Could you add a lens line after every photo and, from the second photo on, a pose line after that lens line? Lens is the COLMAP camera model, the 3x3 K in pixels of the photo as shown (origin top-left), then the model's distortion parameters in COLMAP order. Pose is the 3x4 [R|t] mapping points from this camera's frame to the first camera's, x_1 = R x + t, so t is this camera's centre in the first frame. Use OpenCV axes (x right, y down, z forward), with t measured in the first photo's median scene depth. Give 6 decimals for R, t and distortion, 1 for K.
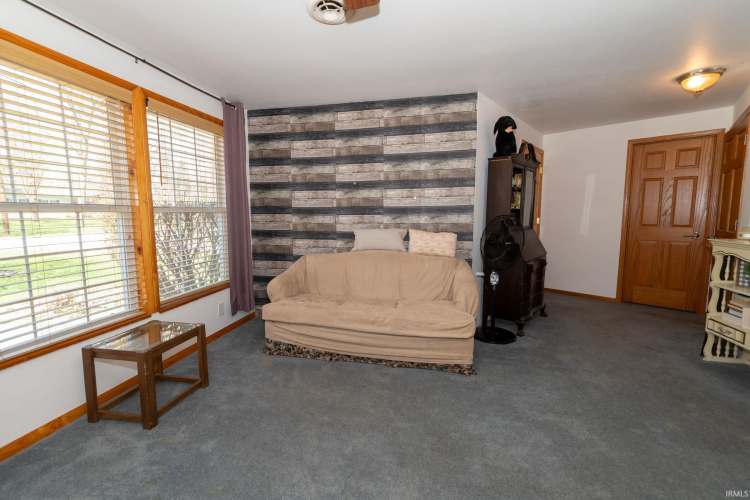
lens RADIAL K [[330.1, 0, 372.9], [0, 330.1, 248.1], [0, 0, 1]] dist [0.001684, -0.001506]
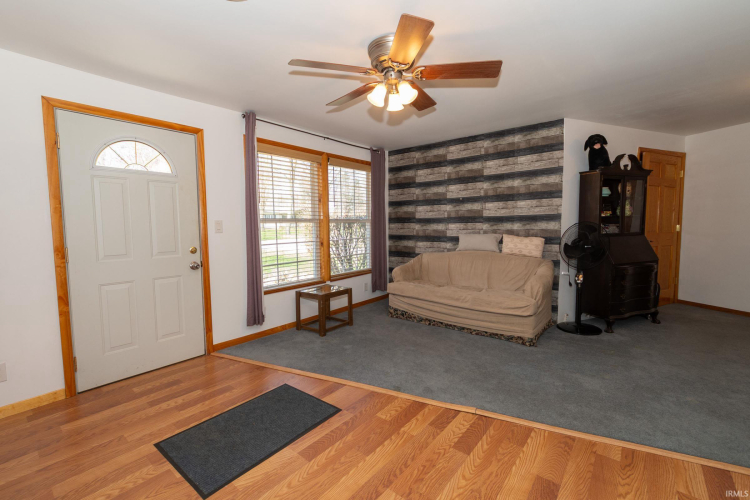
lens RADIAL K [[330.1, 0, 378.9], [0, 330.1, 248.5], [0, 0, 1]] dist [0.001684, -0.001506]
pose [[0.900592, 0.023580, -0.434026, 0.279604], [-0.036105, 0.999135, -0.020635, 0.046288], [0.433164, 0.034254, 0.900664, -0.381017]]
